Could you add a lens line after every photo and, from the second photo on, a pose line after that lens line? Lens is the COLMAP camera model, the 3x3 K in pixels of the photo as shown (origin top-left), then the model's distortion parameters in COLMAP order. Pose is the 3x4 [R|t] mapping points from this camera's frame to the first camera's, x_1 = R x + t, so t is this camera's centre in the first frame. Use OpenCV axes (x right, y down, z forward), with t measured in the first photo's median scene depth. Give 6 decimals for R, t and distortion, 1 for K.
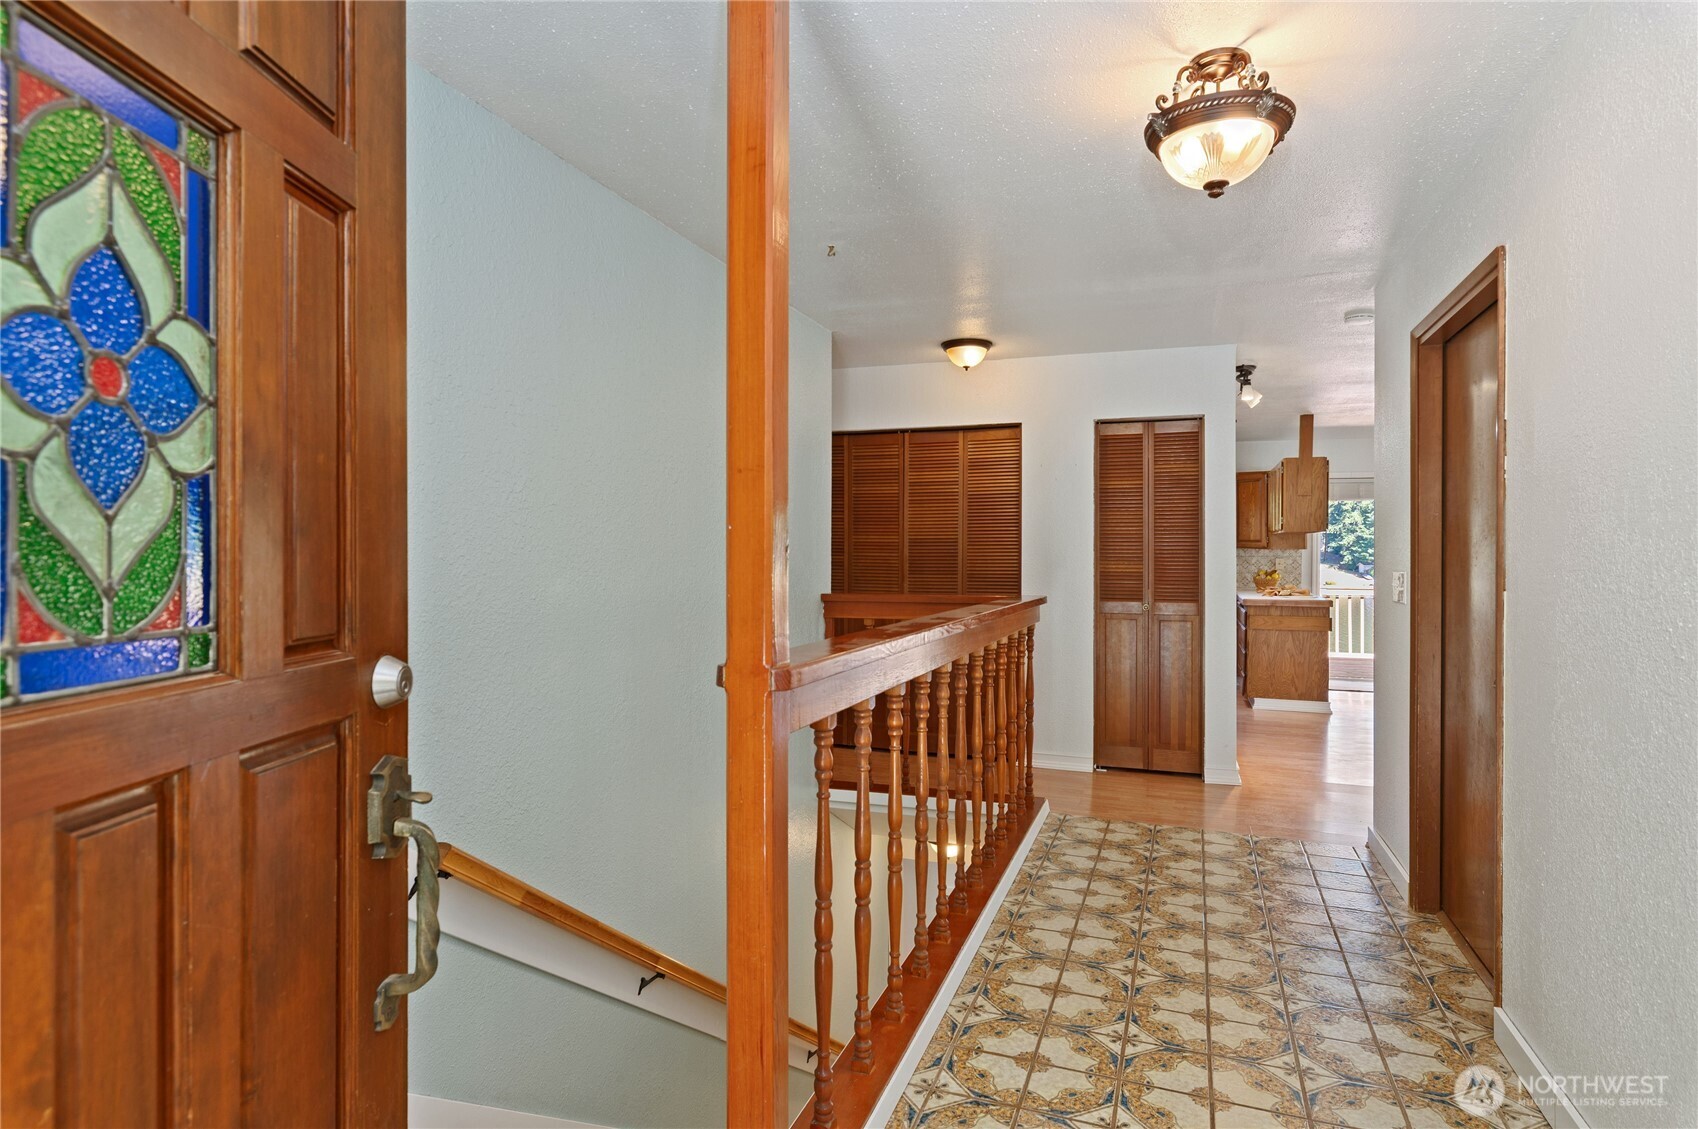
lens RADIAL K [[914.3, 0, 849.0], [0, 914.3, 564.5], [0, 0, 1]] dist [-0.000861, -0.000084]
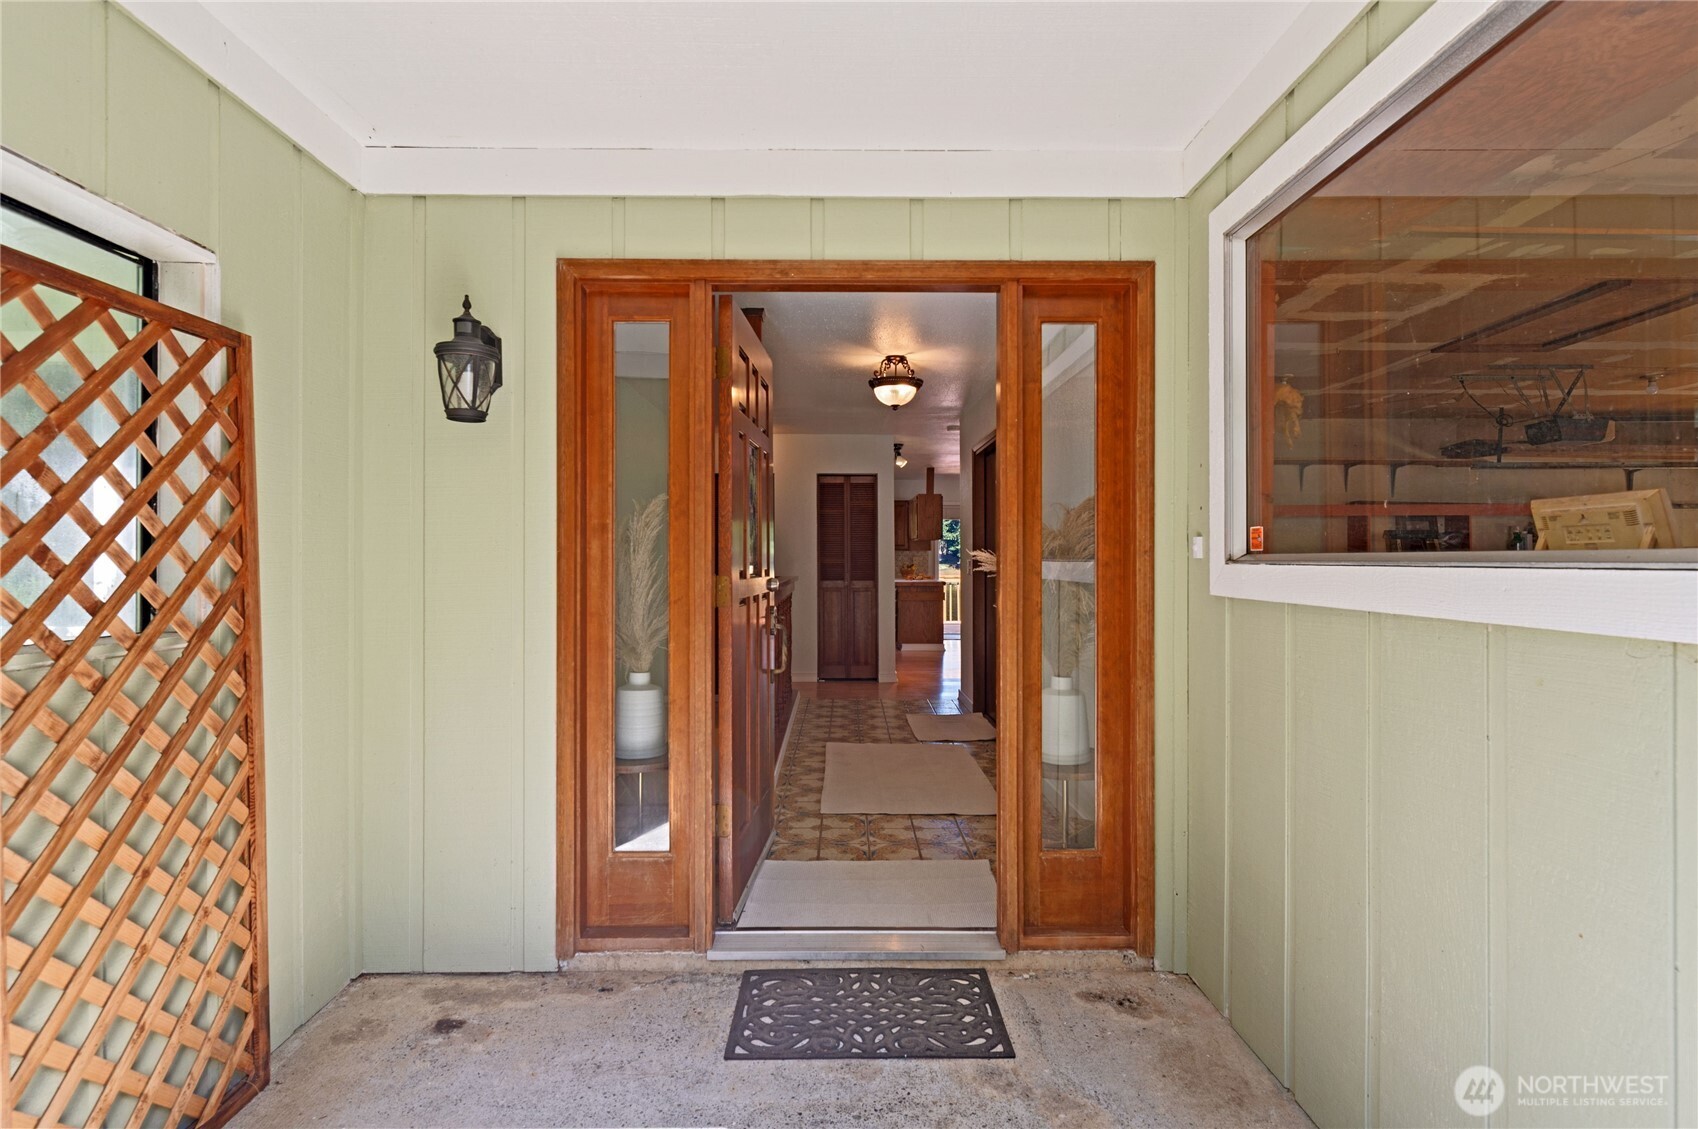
lens RADIAL K [[815.0, 0, 849.0], [0, 815.0, 564.5], [0, 0, 1]] dist [0.001839, 0.000240]
pose [[0.935390, -0.004842, 0.353585, -0.210424], [0.005423, 0.999985, -0.000653, 0.011359], [-0.353577, 0.002528, 0.935402, -0.432476]]
